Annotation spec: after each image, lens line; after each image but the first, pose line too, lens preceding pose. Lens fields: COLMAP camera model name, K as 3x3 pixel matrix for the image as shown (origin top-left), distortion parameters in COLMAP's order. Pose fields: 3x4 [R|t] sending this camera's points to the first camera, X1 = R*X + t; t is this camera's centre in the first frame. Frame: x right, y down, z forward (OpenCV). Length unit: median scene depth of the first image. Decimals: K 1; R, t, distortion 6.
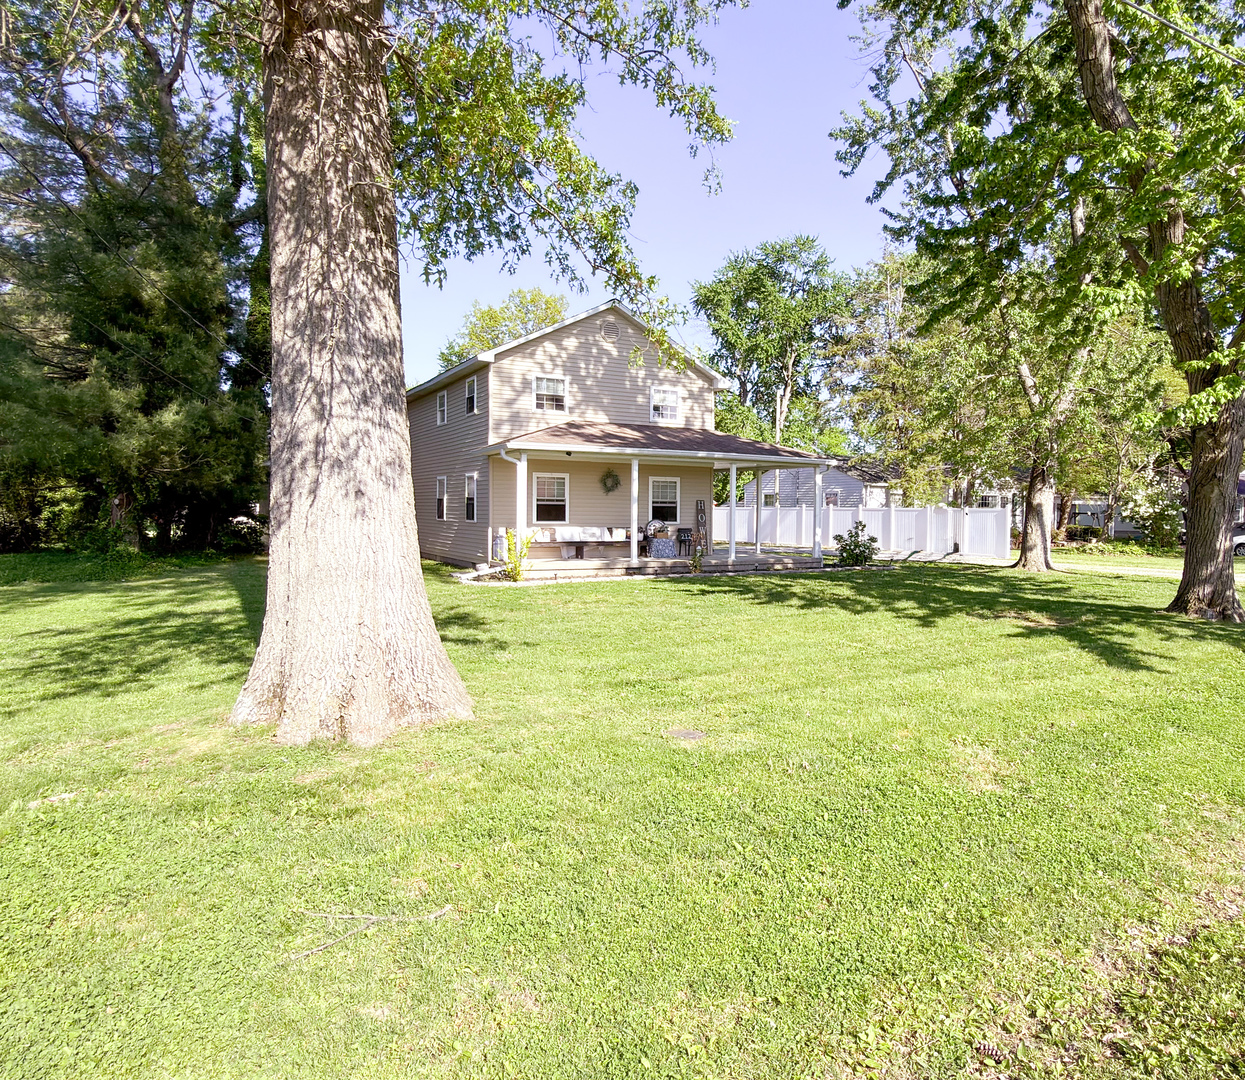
lens RADIAL K [[852.1, 0, 721.2], [0, 852.1, 545.2], [0, 0, 1]] dist [0.027880, -0.000384]
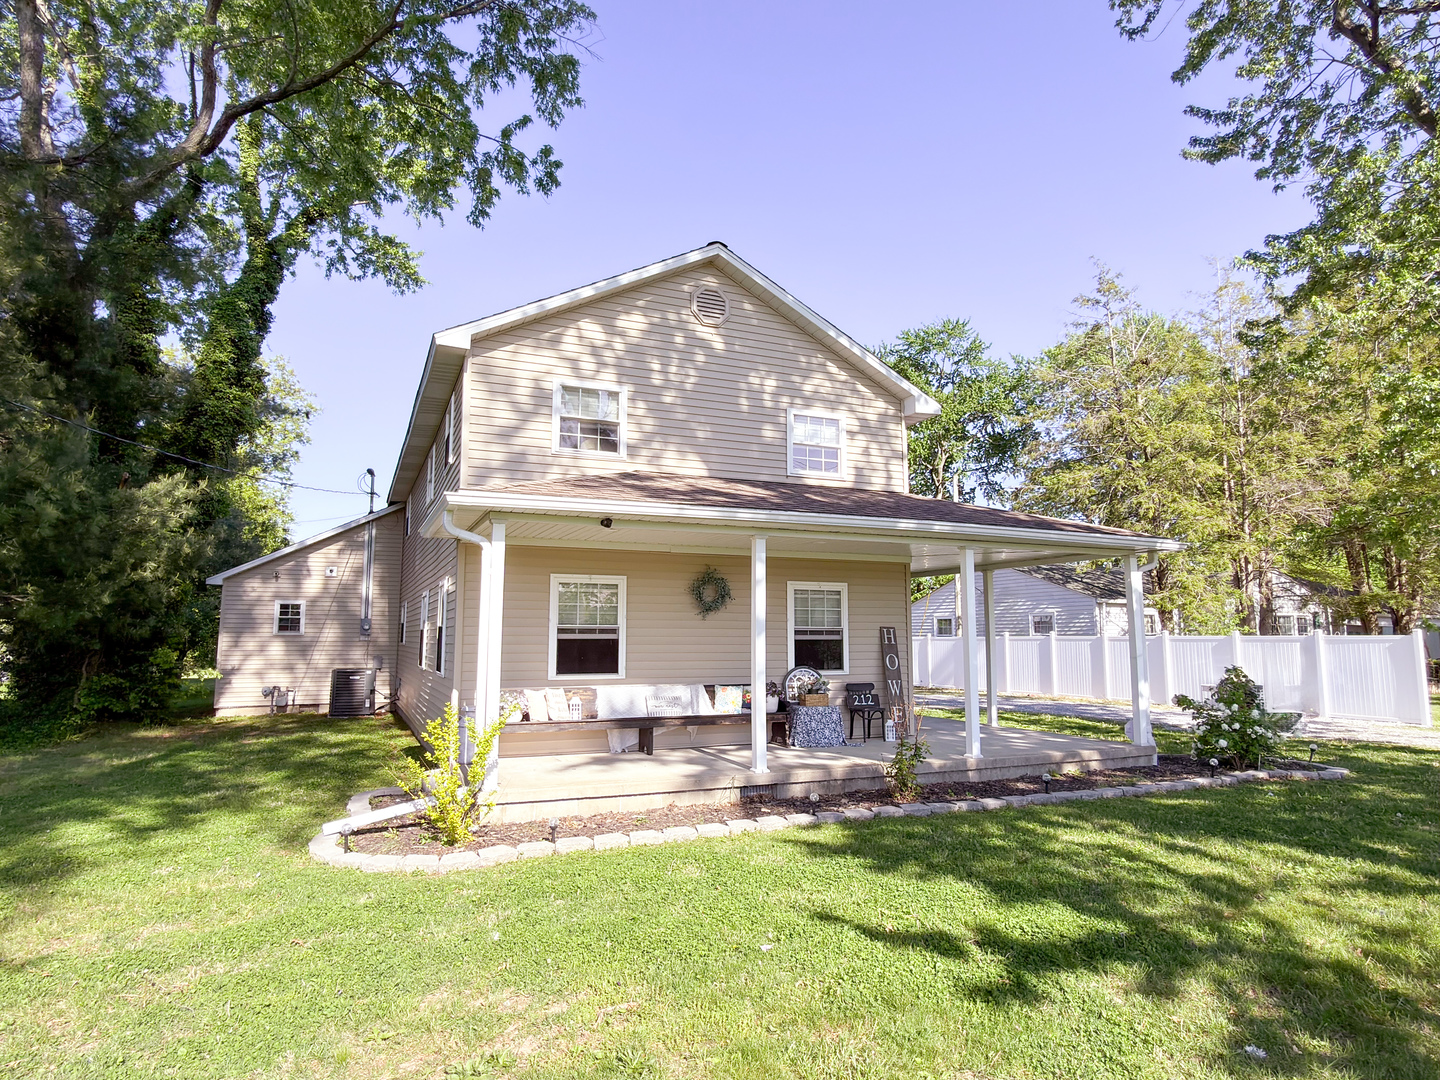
lens RADIAL K [[840.0, 0, 717.6], [0, 840.0, 543.1], [0, 0, 1]] dist [-0.007749, 0.001191]
pose [[0.988246, -0.028022, -0.150280, -0.050964], [0.004446, 0.987909, -0.154974, -0.026334], [0.152806, 0.152484, 0.976422, 0.510884]]
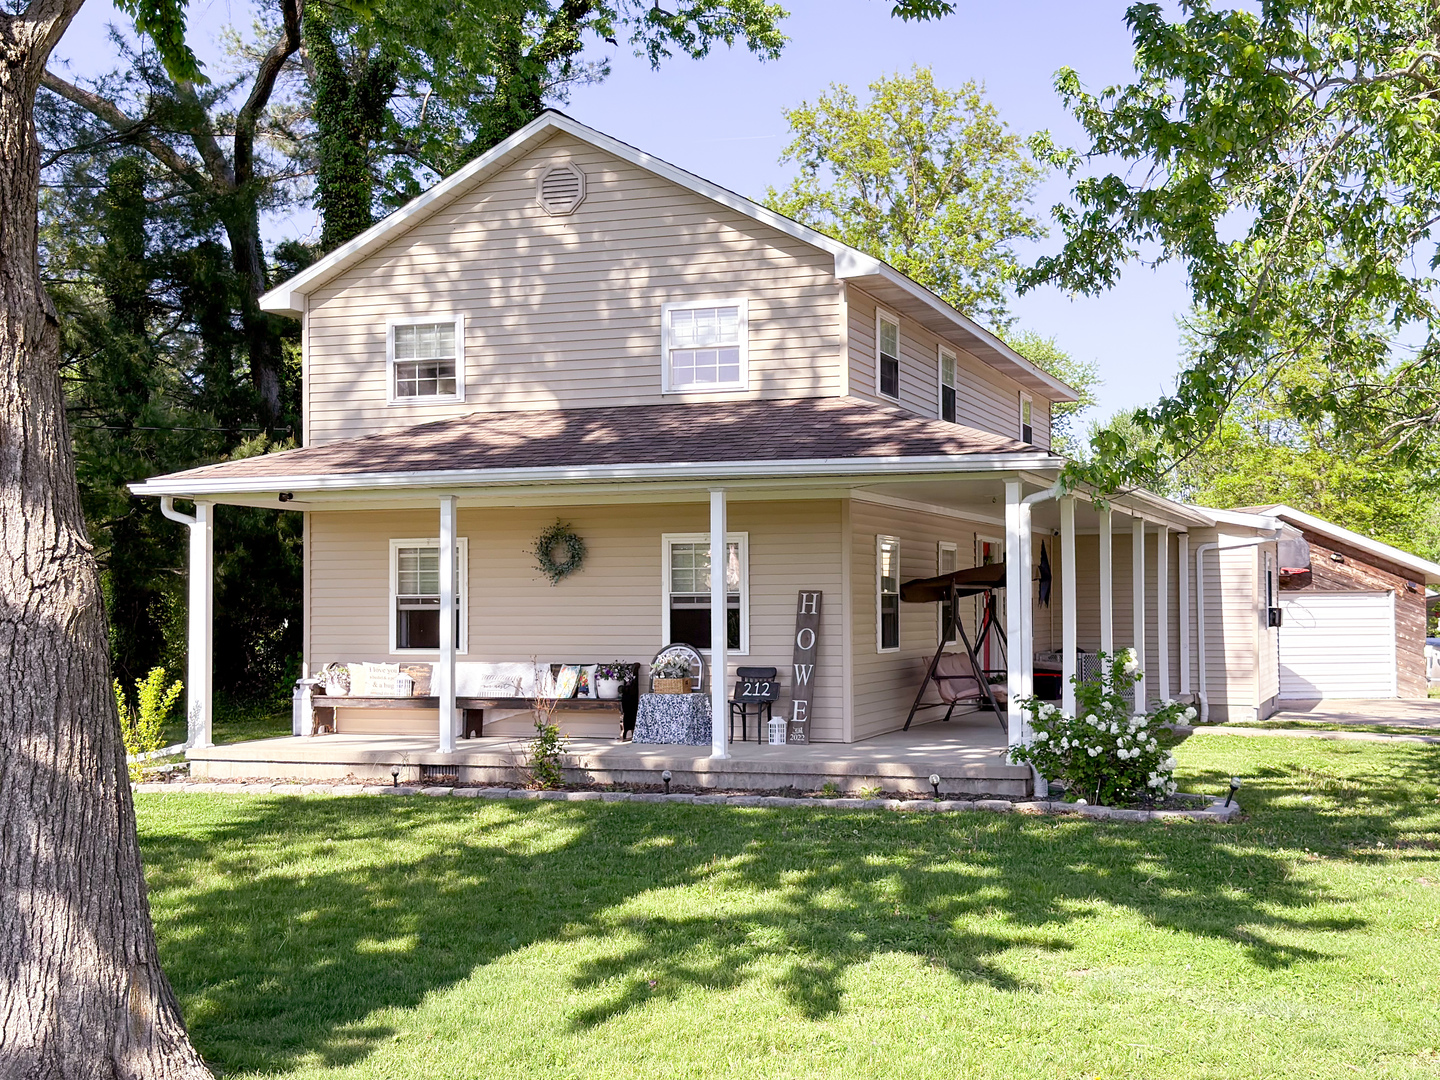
lens RADIAL K [[1912.0, 0, 721.0], [0, 1912.0, 546.0], [0, 0, 1]] dist [0.098659, 0.000000]
pose [[0.612704, -0.039590, -0.789320, 0.634093], [-0.018729, 0.997737, -0.064582, -0.019399], [0.790090, 0.054352, 0.610576, 0.494930]]
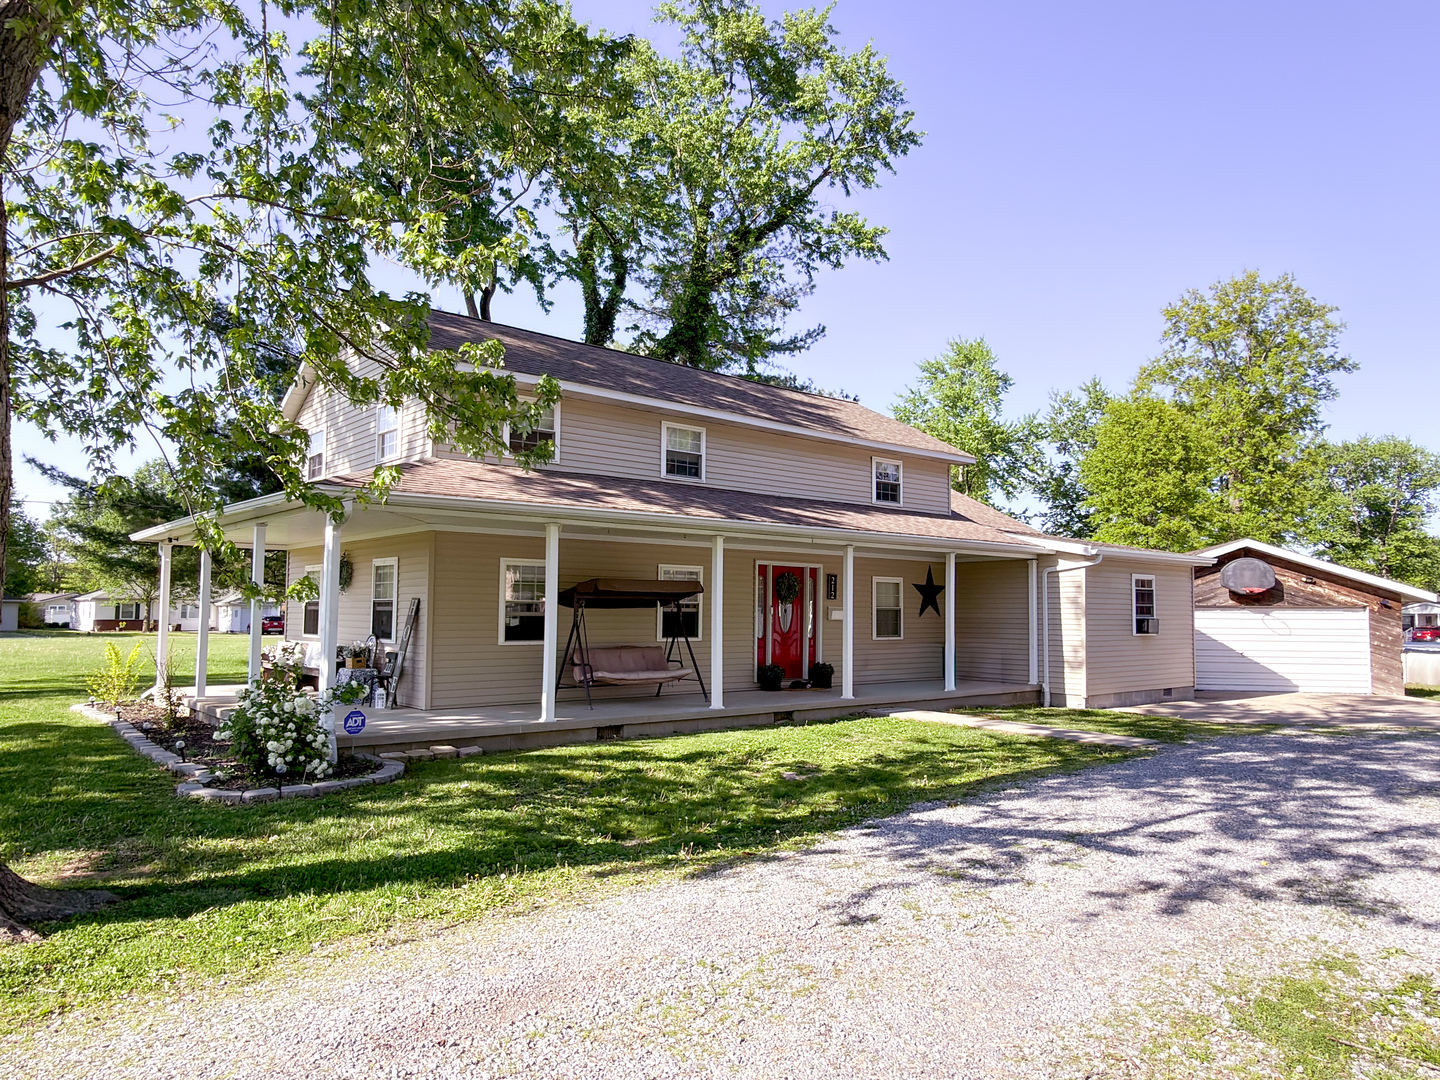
lens RADIAL K [[987.6, 0, 720.5], [0, 987.6, 540.5], [0, 0, 1]] dist [0.011035, 0.004835]
pose [[0.142292, -0.082961, -0.986342, 0.618347], [-0.044558, 0.994934, -0.090112, -0.044516], [0.988821, 0.056772, 0.137875, 1.159334]]
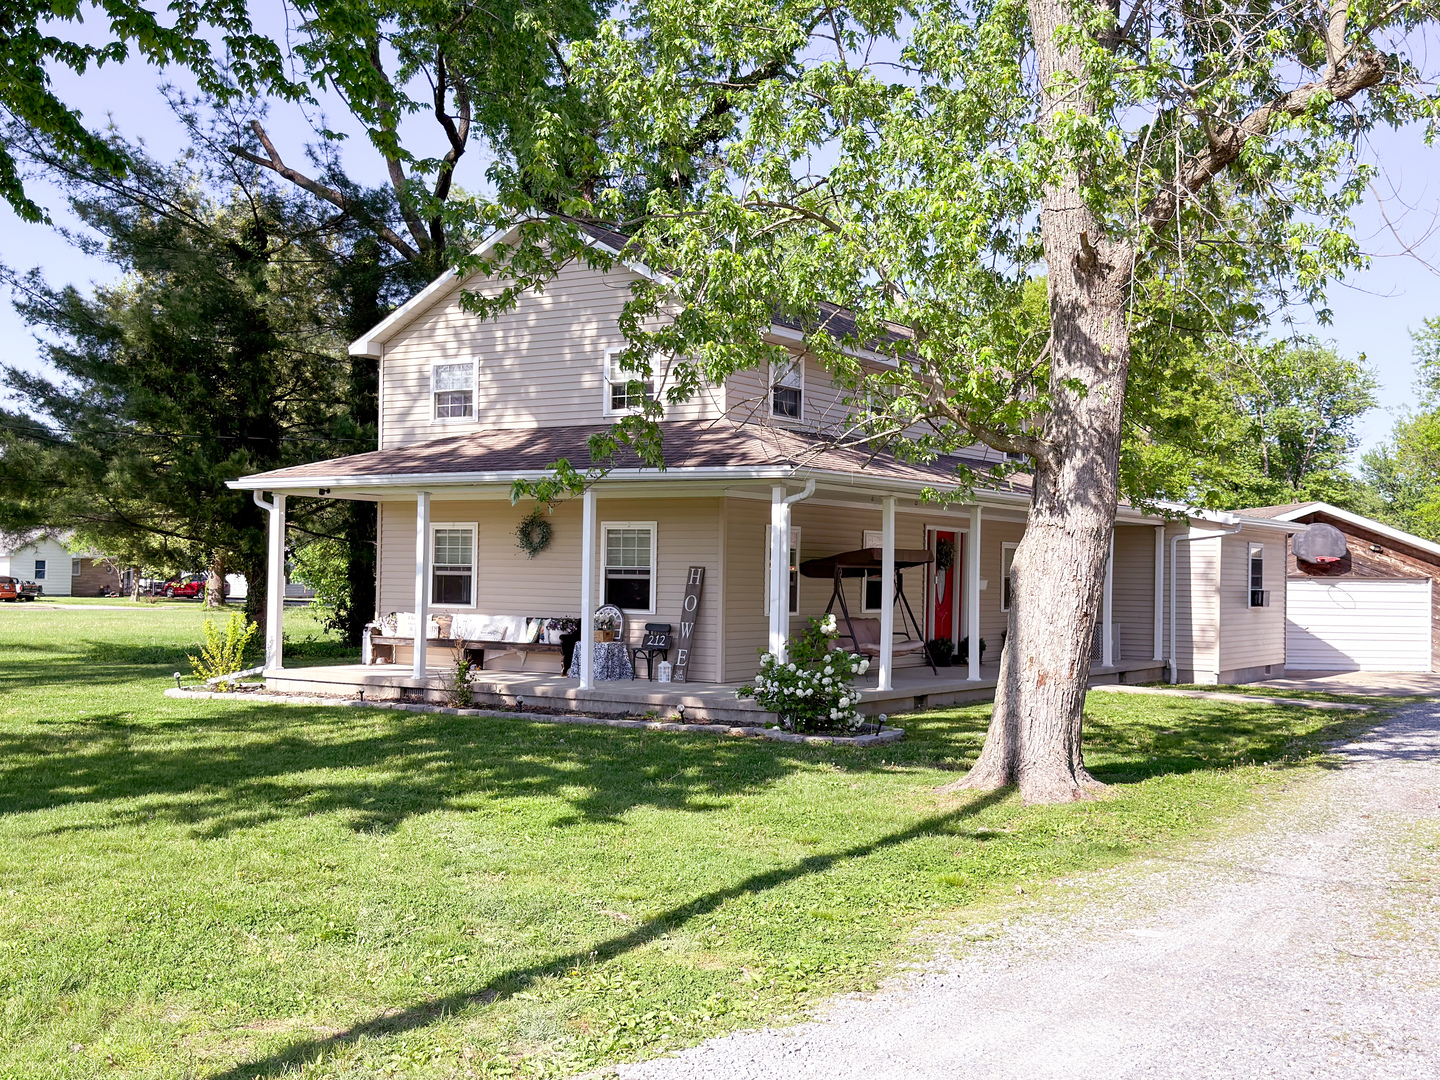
lens RADIAL K [[1625.2, 0, 720.1], [0, 1625.2, 537.0], [0, 0, 1]] dist [0.072017, 0.000000]
pose [[0.415248, -0.025703, -0.909345, 0.861094], [-0.047716, 0.997609, -0.049986, -0.025840], [0.908456, 0.064147, 0.413029, 0.668384]]
